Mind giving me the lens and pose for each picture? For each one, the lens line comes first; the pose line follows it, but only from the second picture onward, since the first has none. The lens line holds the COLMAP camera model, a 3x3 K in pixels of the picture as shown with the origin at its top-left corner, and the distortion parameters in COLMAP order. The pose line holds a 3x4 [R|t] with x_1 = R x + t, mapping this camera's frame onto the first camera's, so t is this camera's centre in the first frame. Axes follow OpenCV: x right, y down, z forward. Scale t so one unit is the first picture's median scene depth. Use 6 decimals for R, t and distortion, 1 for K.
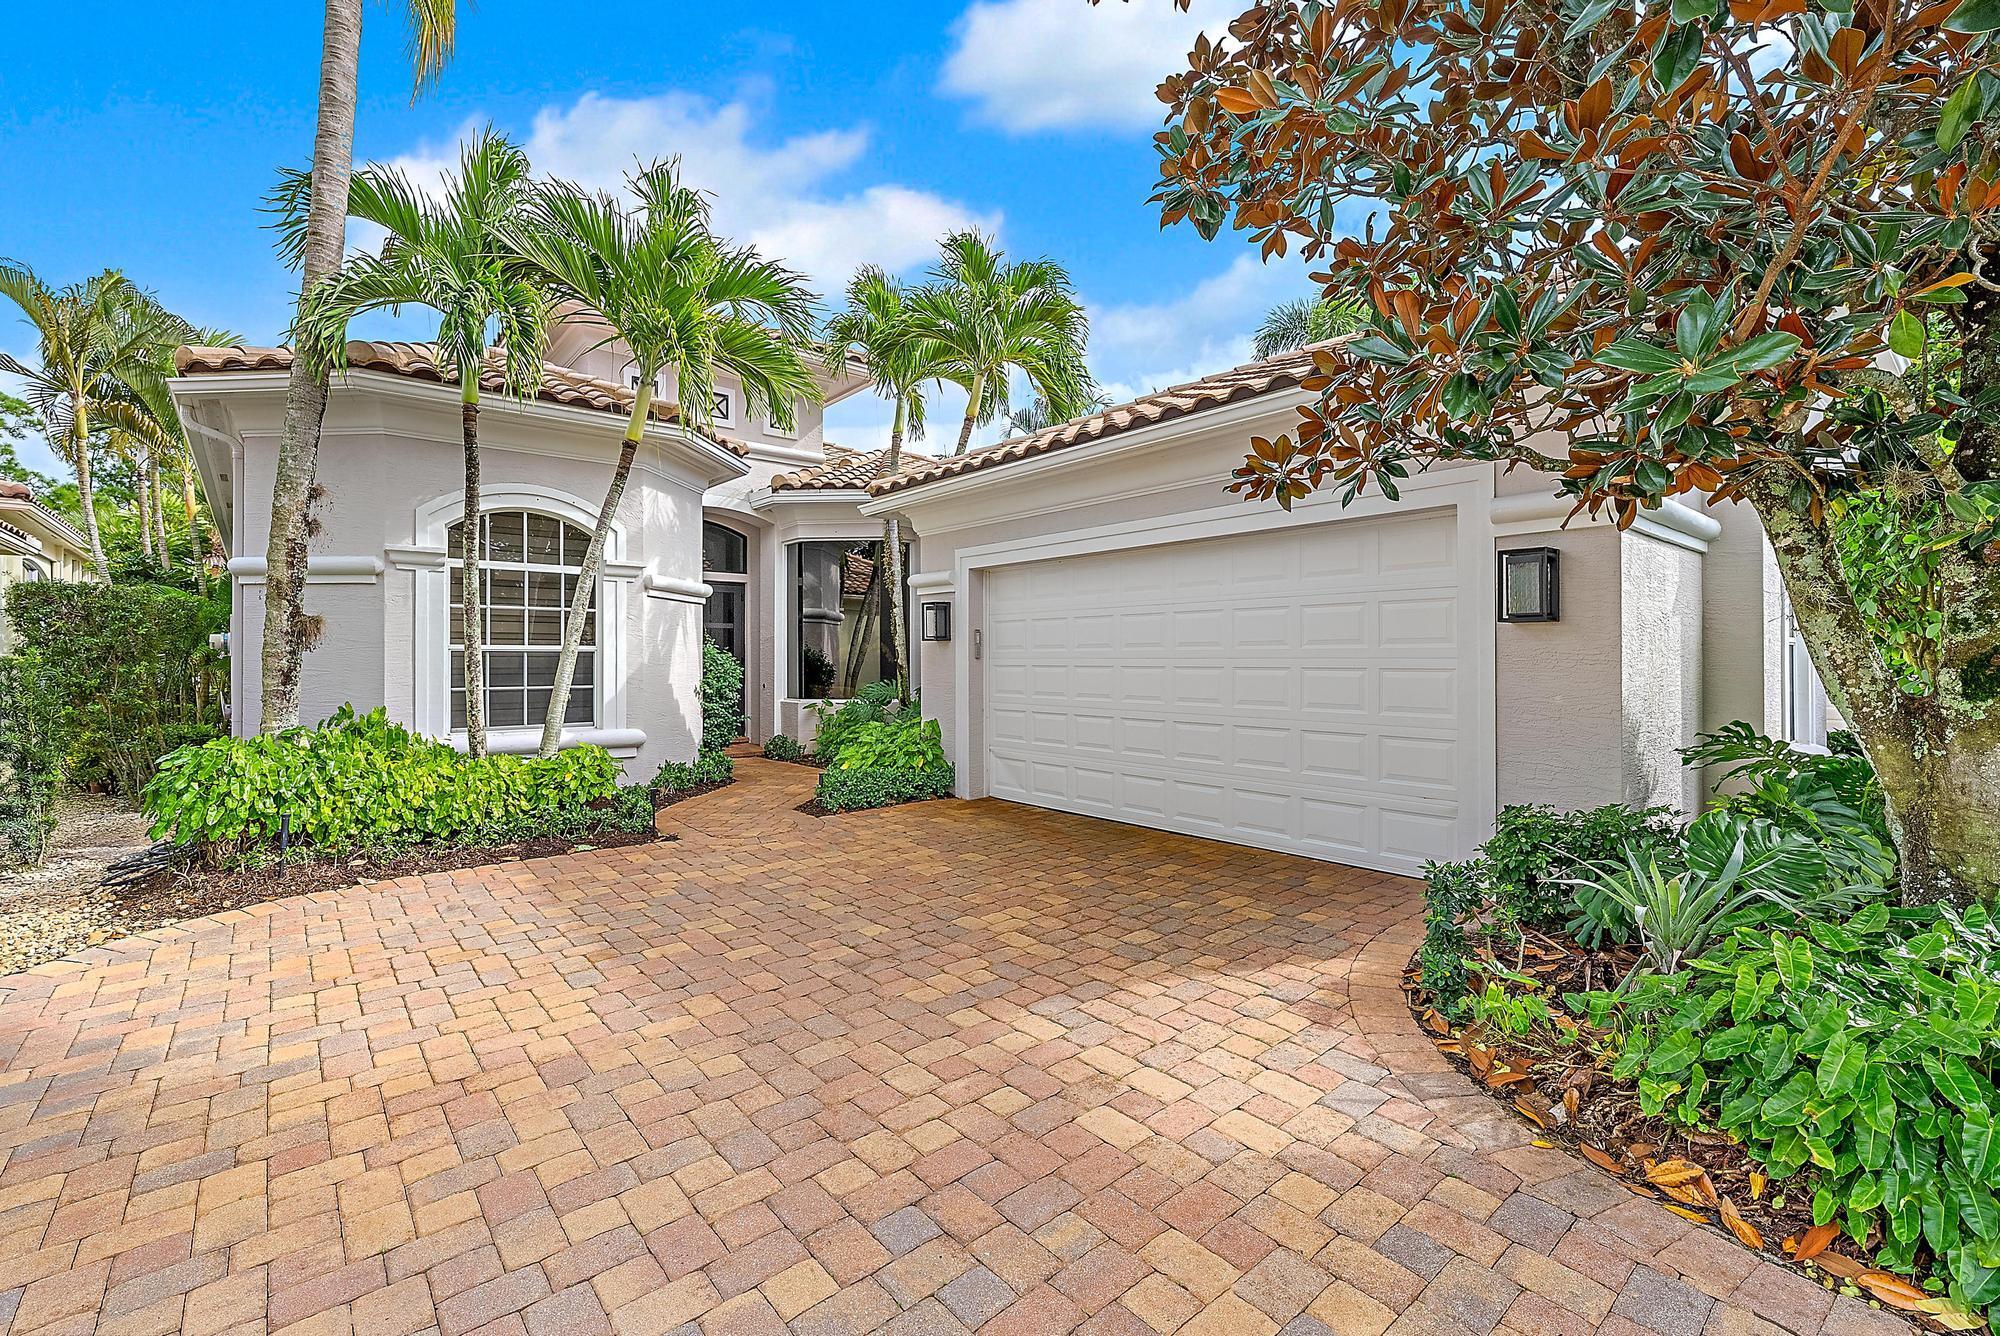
lens RADIAL K [[869.4, 0, 980.7], [0, 869.4, 661.9], [0, 0, 1]] dist [-0.002924, 0.000824]
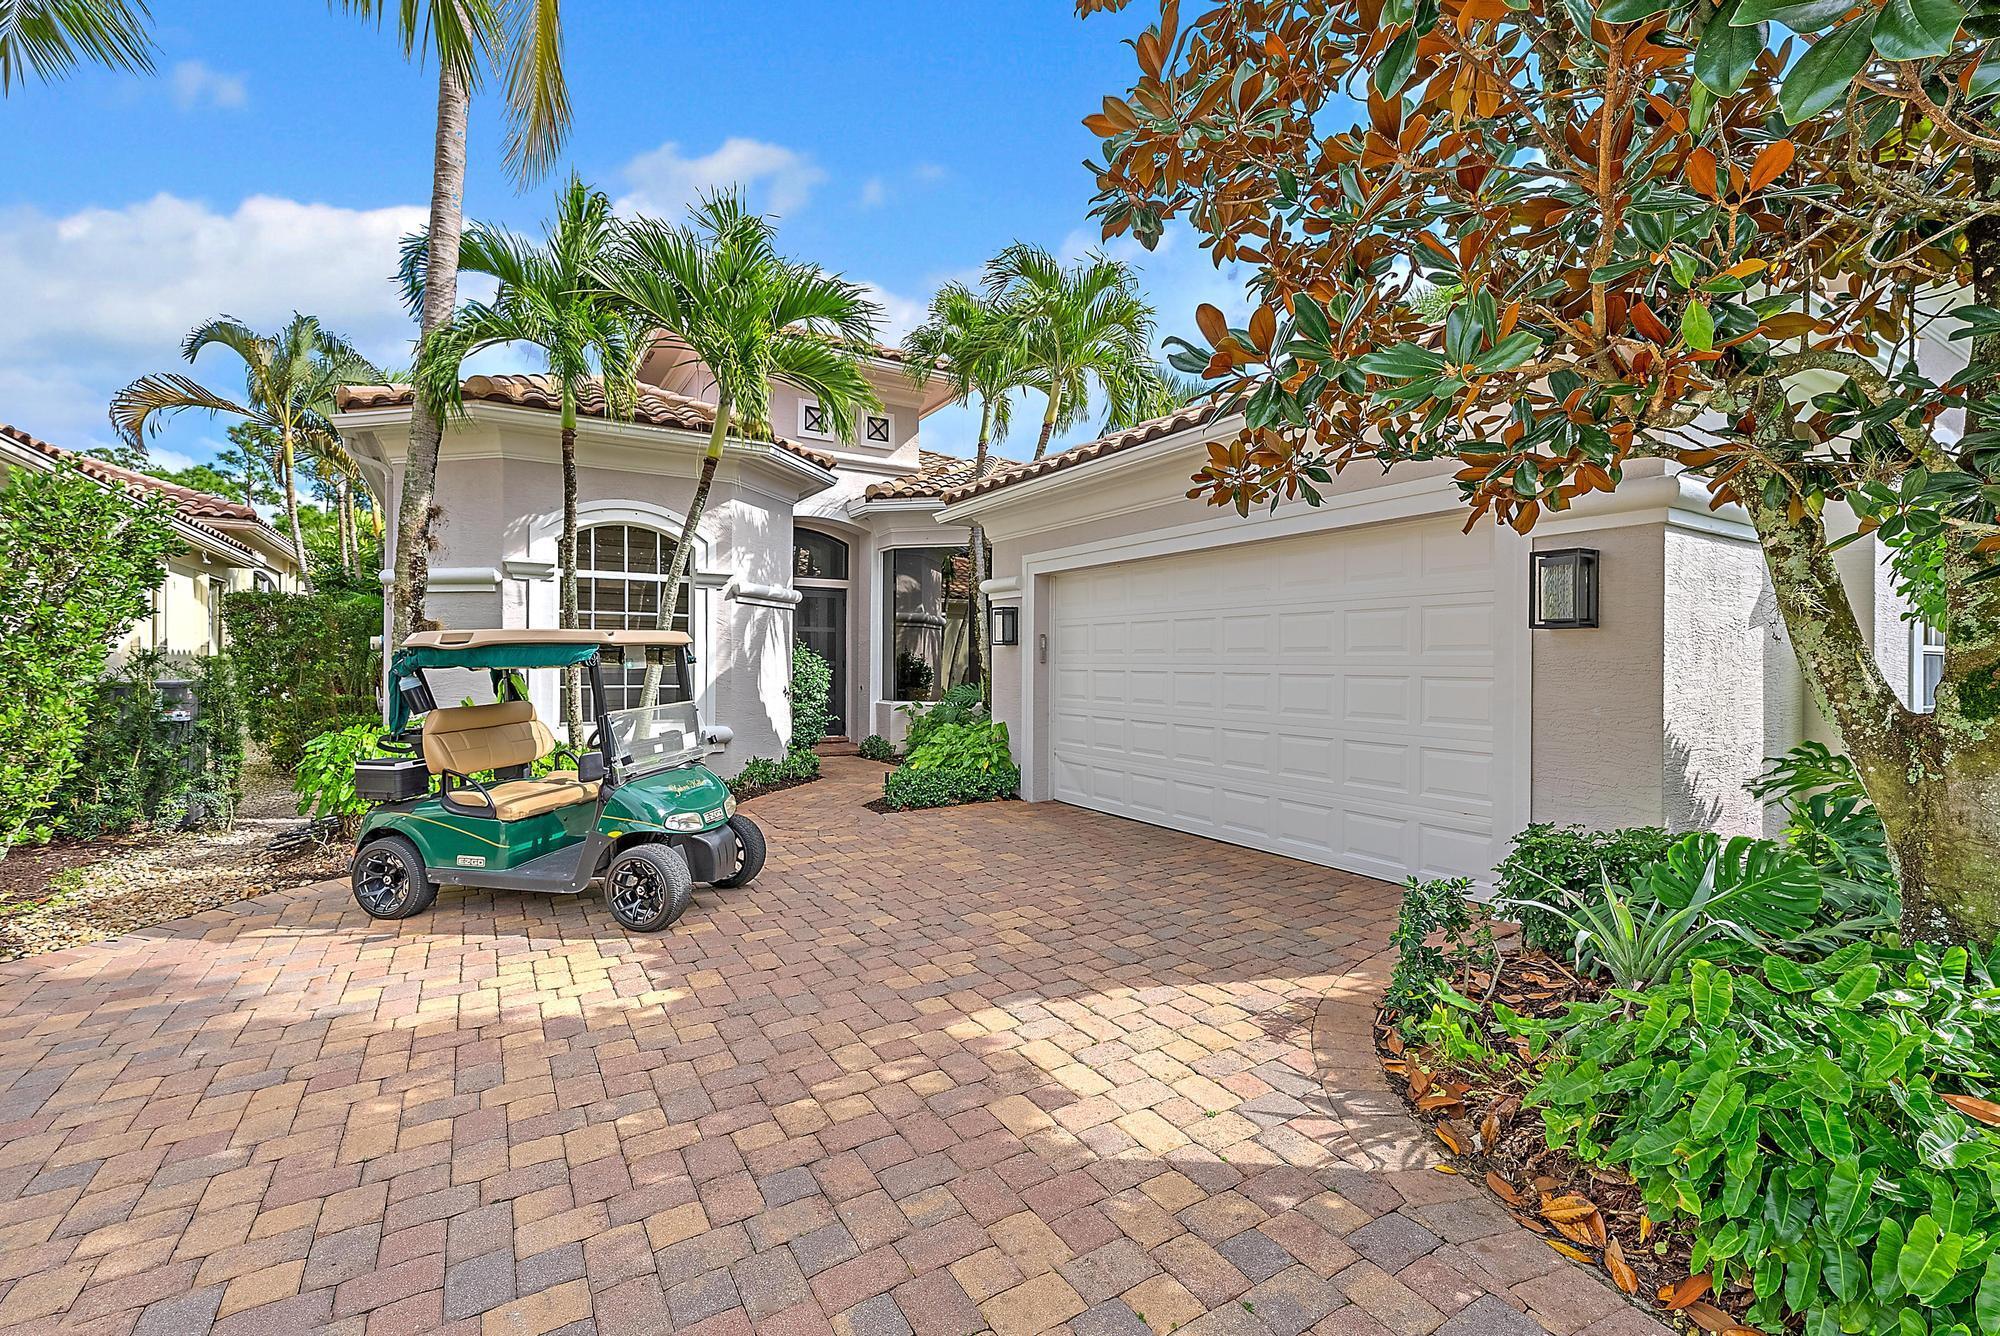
lens RADIAL K [[869.4, 0, 985.6], [0, 869.4, 672.0], [0, 0, 1]] dist [-0.002924, 0.000824]
pose [[0.988281, 0.009416, -0.152355, 0.134877], [-0.008348, 0.999936, 0.007653, -0.000940], [0.152418, -0.006292, 0.988296, -0.015271]]
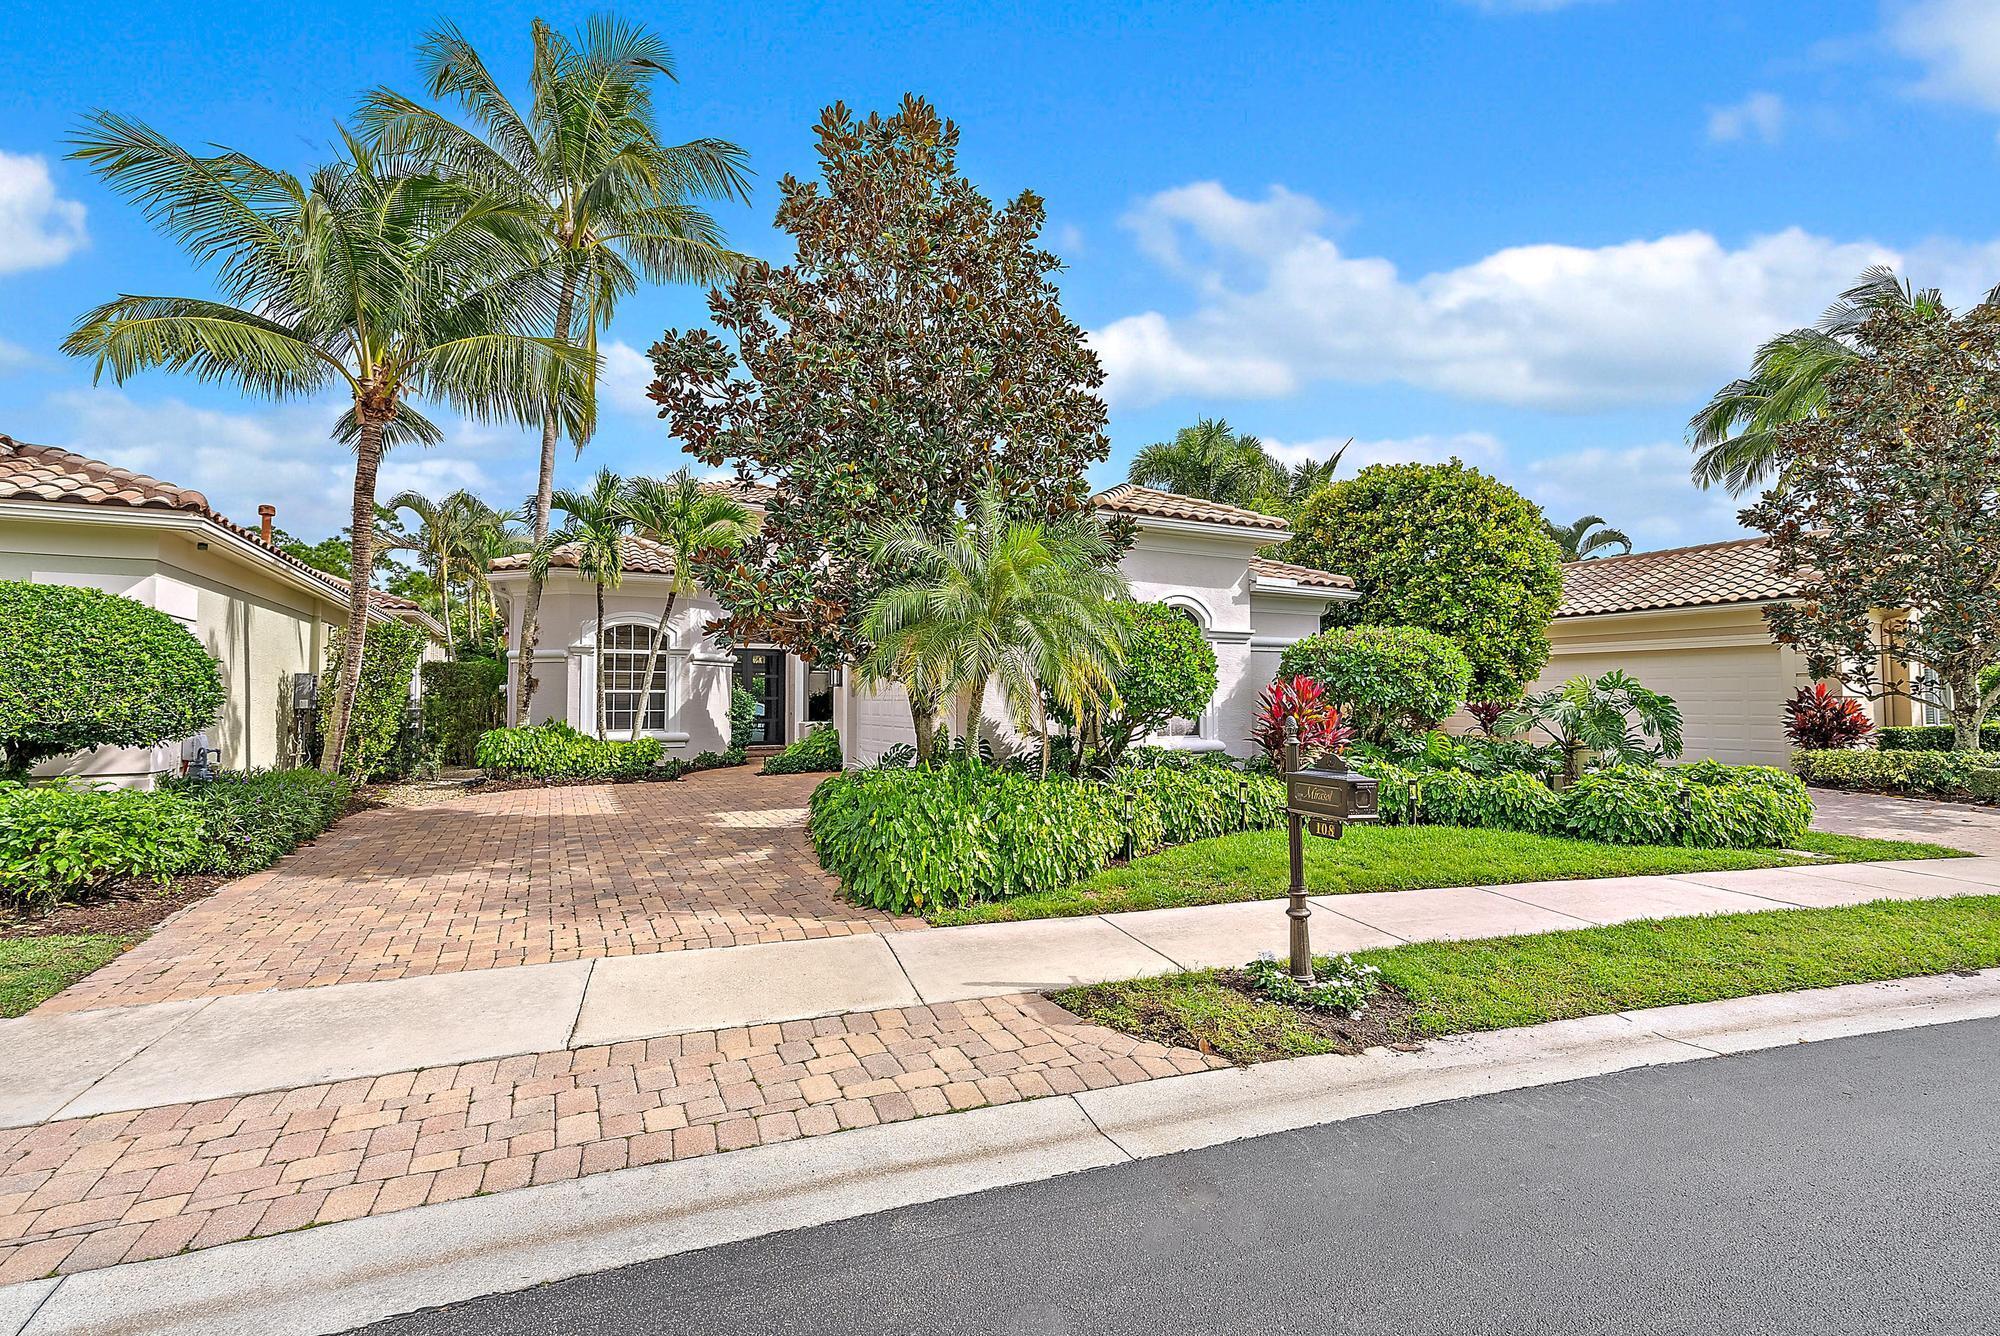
lens RADIAL K [[869.4, 0, 974.2], [0, 869.4, 664.2], [0, 0, 1]] dist [-0.002924, 0.000824]
pose [[0.973579, -0.011536, -0.228060, 1.077272], [0.001861, 0.999091, -0.042595, 0.013440], [0.228344, 0.041045, 0.972715, -1.191678]]
